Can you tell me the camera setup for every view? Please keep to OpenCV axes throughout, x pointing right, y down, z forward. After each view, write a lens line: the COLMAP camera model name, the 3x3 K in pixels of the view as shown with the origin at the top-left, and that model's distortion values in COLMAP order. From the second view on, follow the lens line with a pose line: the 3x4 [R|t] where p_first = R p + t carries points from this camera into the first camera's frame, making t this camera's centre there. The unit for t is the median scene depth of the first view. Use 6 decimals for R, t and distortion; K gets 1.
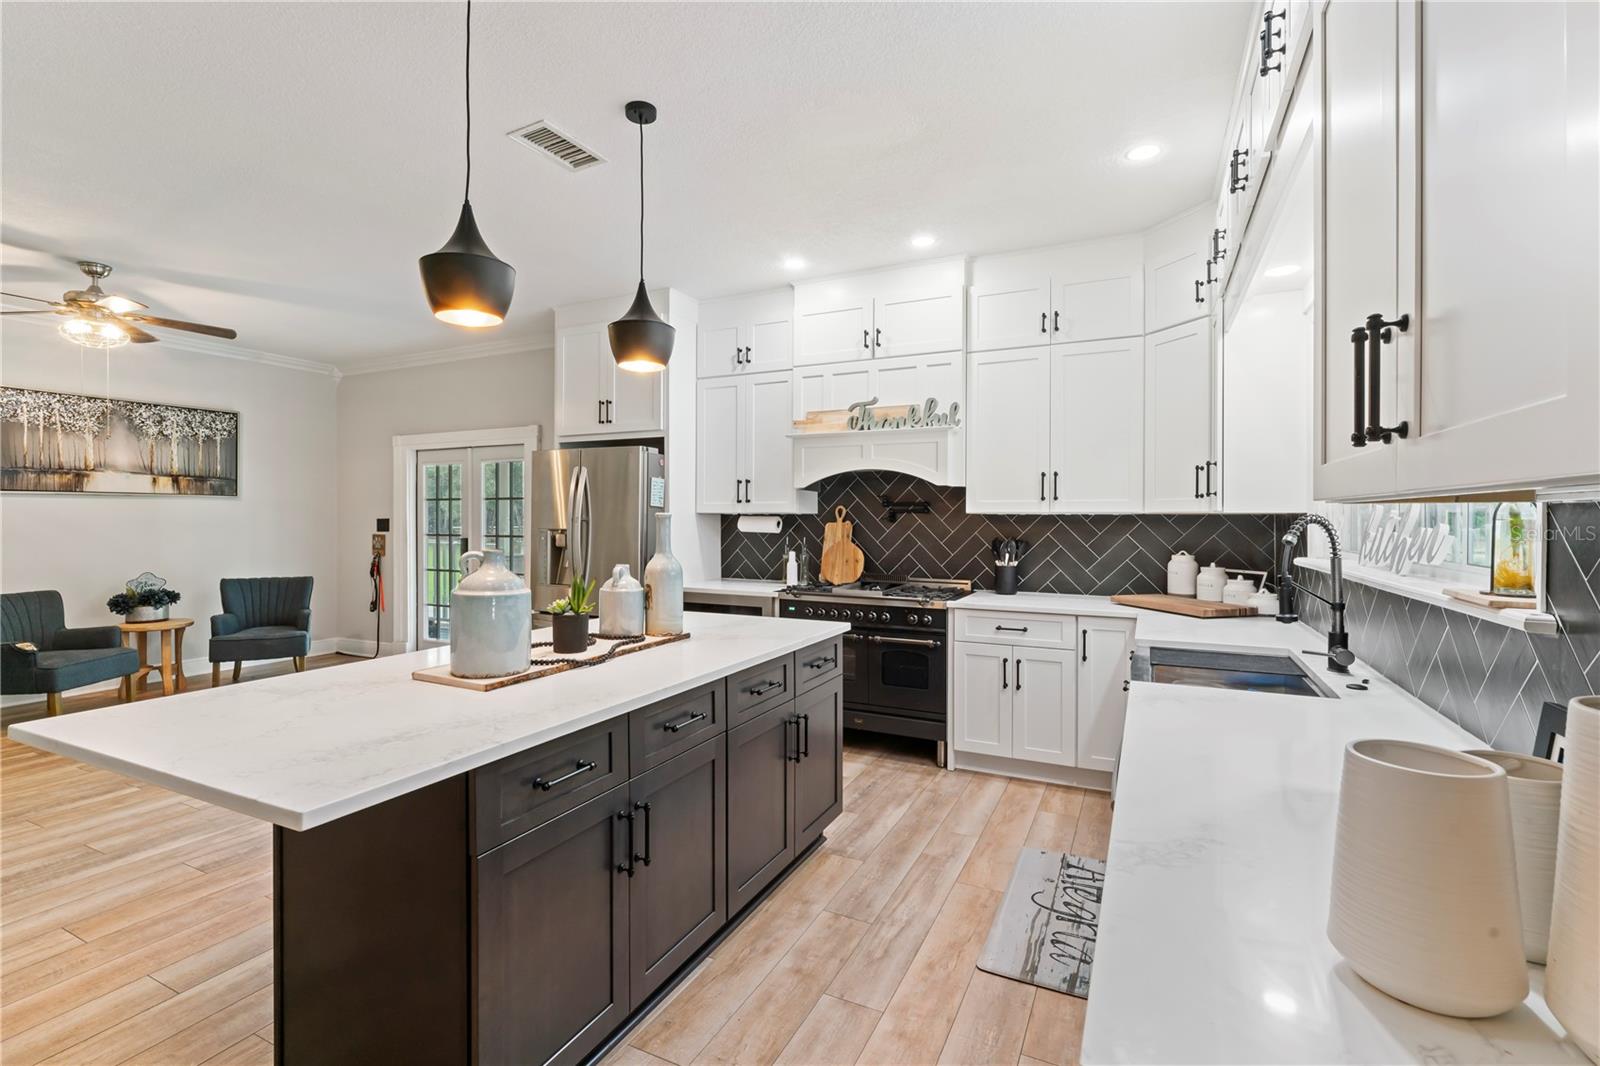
lens RADIAL K [[725.6, 0, 788.7], [0, 725.6, 528.6], [0, 0, 1]] dist [0.006480, -0.000526]
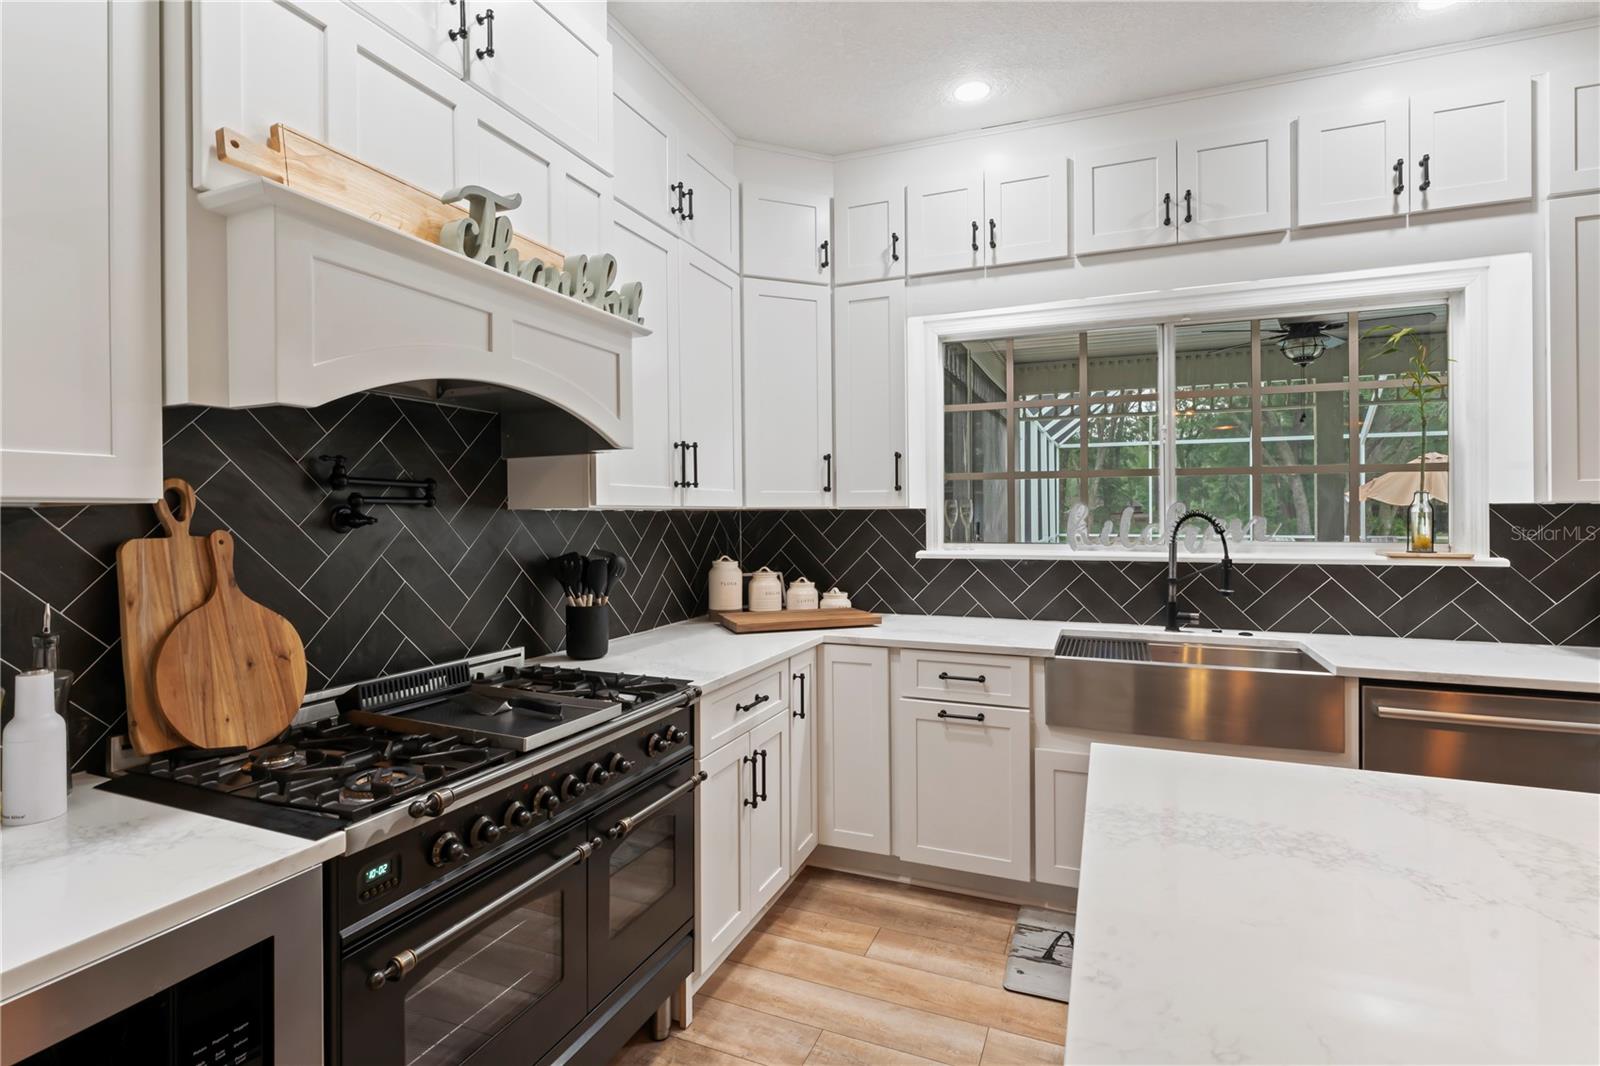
lens RADIAL K [[774.5, 0, 805.6], [0, 774.5, 514.4], [0, 0, 1]] dist [-0.002298, -0.000038]
pose [[-0.079829, -0.007853, 0.996778, -0.250979], [0.012424, 0.999883, 0.008872, -0.016947], [-0.996731, 0.013092, -0.079722, 0.777800]]
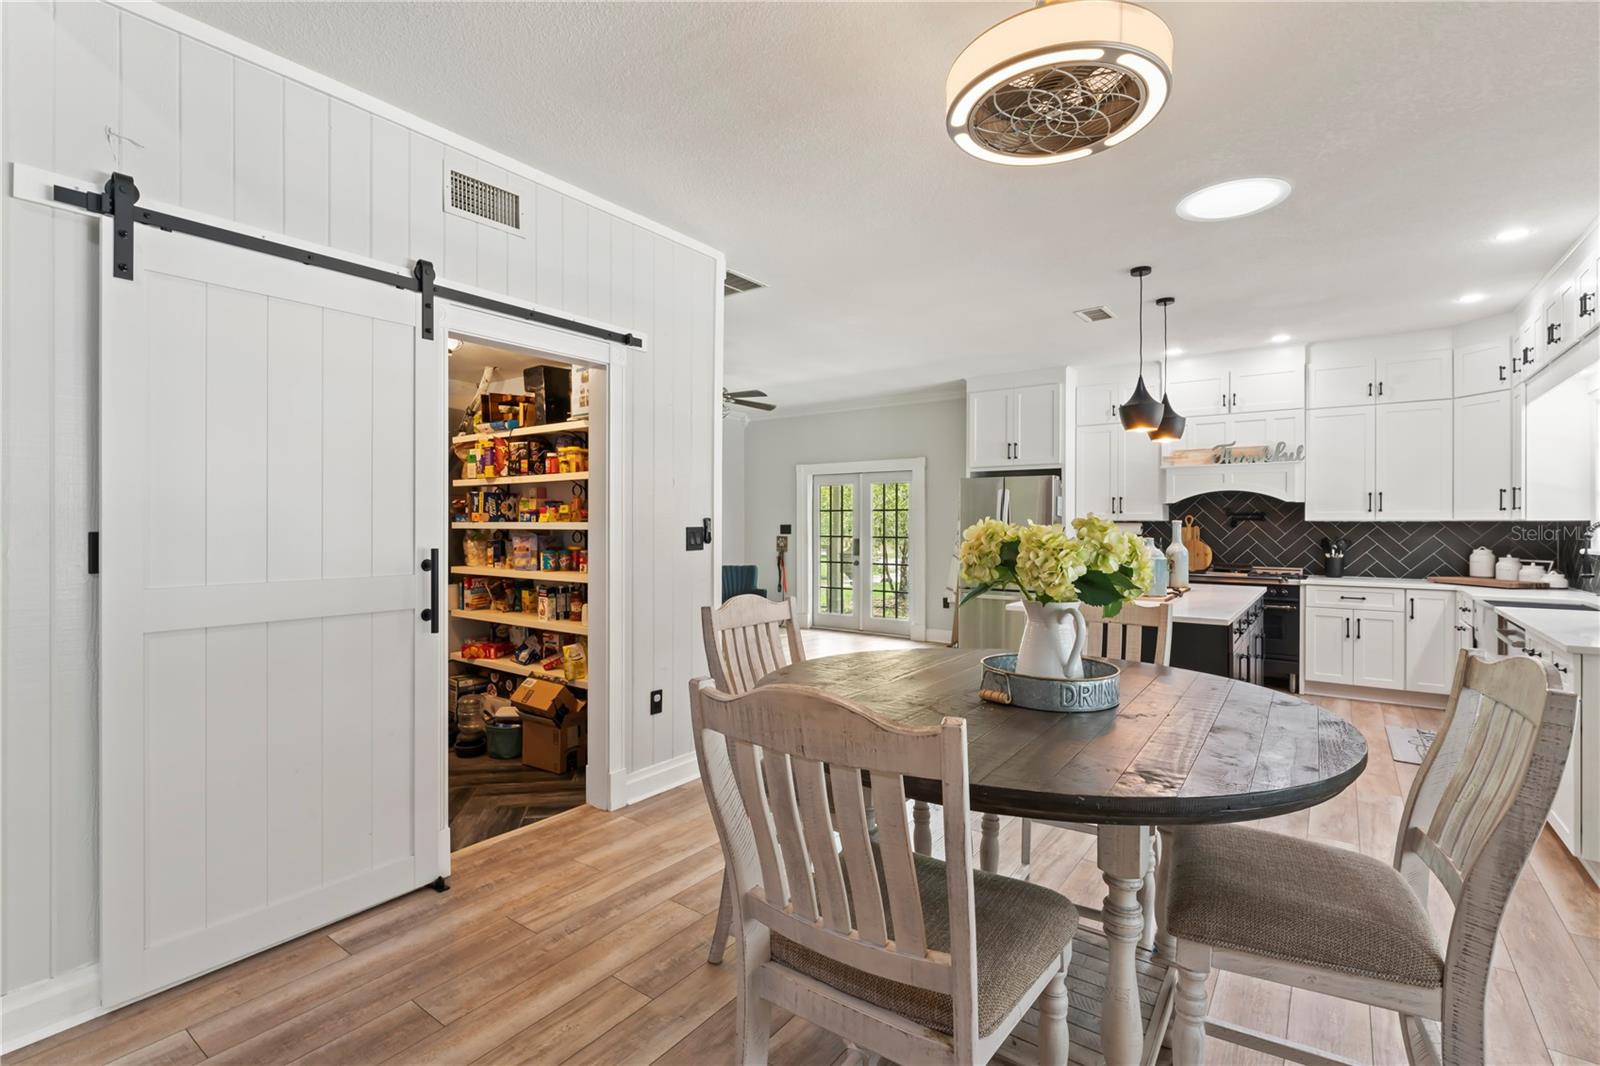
lens RADIAL K [[725.6, 0, 809.2], [0, 725.6, 530.5], [0, 0, 1]] dist [0.006480, -0.000526]
pose [[0.985971, 0.002282, -0.166901, -0.419311], [-0.003748, 0.999957, -0.008469, 0.012509], [0.166874, 0.008976, 0.985937, -0.509726]]
